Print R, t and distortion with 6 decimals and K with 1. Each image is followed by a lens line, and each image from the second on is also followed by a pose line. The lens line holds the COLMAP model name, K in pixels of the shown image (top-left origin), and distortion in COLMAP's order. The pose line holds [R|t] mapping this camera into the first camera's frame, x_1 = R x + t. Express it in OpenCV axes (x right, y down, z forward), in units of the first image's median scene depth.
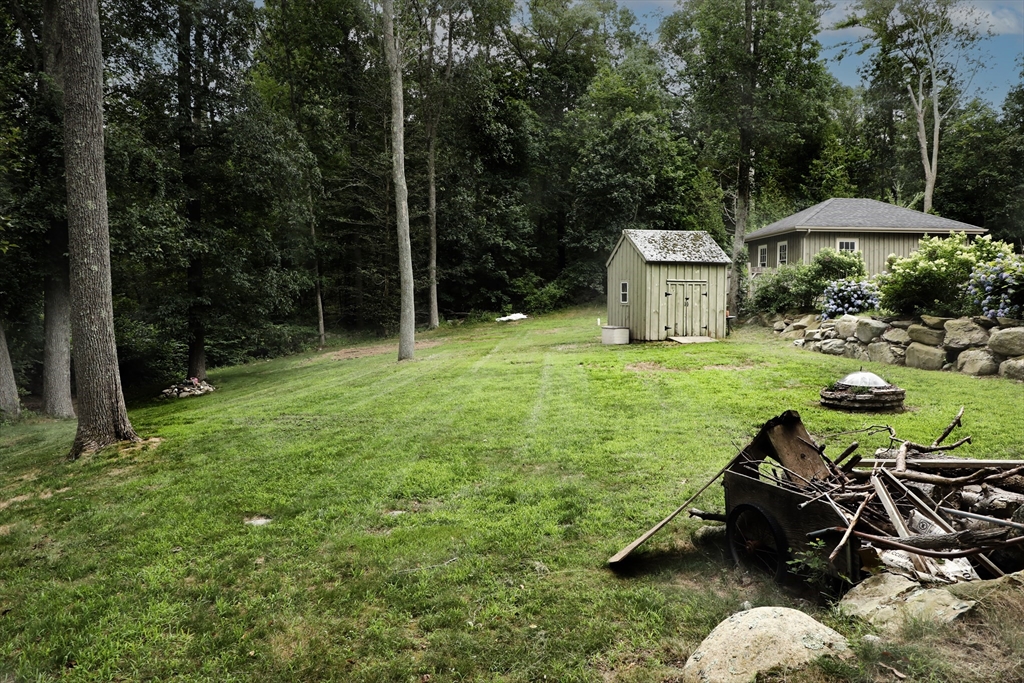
lens RADIAL K [[698.3, 0, 512.0], [0, 698.3, 341.5], [0, 0, 1]] dist [-0.073997, 0.046775]
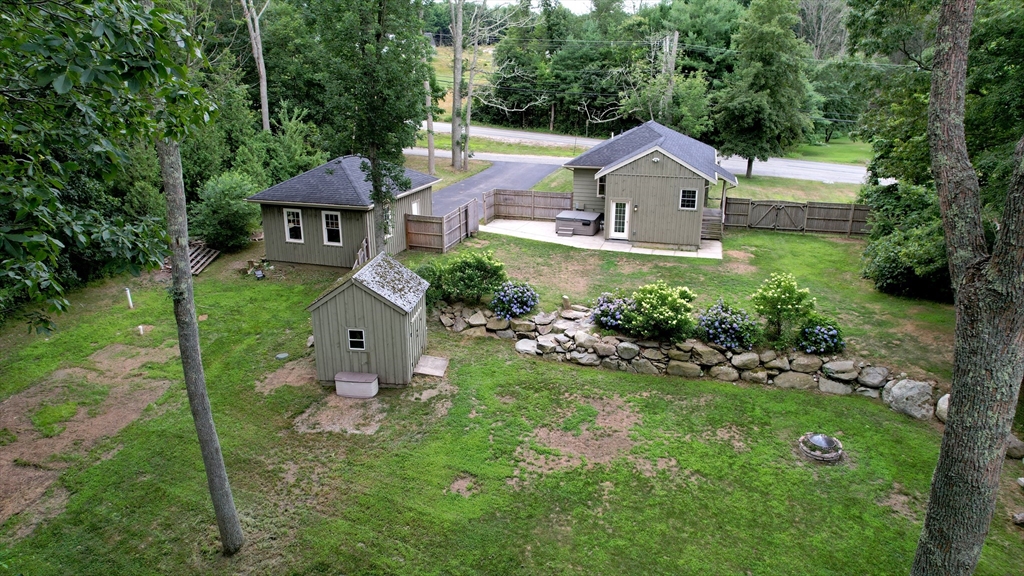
lens RADIAL K [[654.9, 0, 512.0], [0, 654.9, 288.0], [0, 0, 1]] dist [-0.082008, 0.074921]
pose [[0.343789, -0.290305, 0.893047, -0.450122], [0.053104, 0.955502, 0.290164, -0.321105], [-0.937544, -0.052331, 0.343907, 0.416867]]
